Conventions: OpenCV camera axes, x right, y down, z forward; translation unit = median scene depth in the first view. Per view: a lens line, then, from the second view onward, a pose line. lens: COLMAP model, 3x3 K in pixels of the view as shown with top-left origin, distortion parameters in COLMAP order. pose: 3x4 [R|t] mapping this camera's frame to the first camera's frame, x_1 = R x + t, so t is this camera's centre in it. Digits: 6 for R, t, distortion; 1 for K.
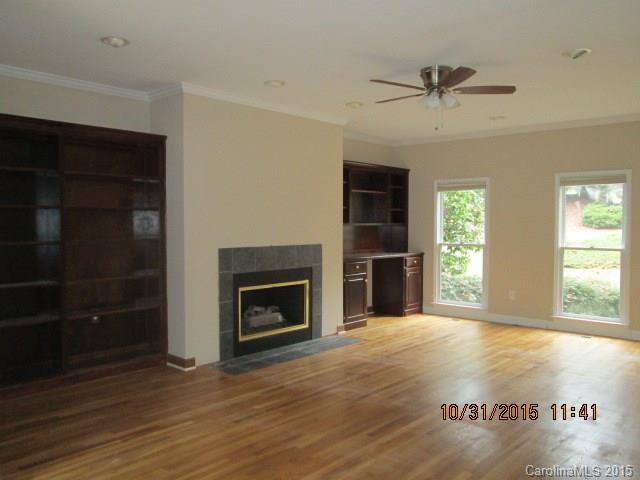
lens RADIAL K [[537.2, 0, 320.0], [0, 537.2, 240.0], [0, 0, 1]] dist [-0.044577, 0.016854]
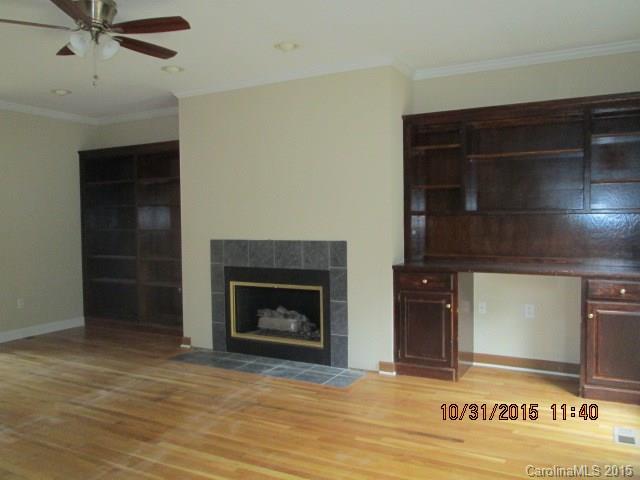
lens RADIAL K [[537.2, 0, 320.0], [0, 537.2, 240.0], [0, 0, 1]] dist [-0.044577, 0.016854]
pose [[0.231481, 0.037997, -0.972097, 0.824916], [-0.017990, 0.999233, 0.034774, -0.021817], [0.972673, 0.009439, 0.231987, 0.932850]]
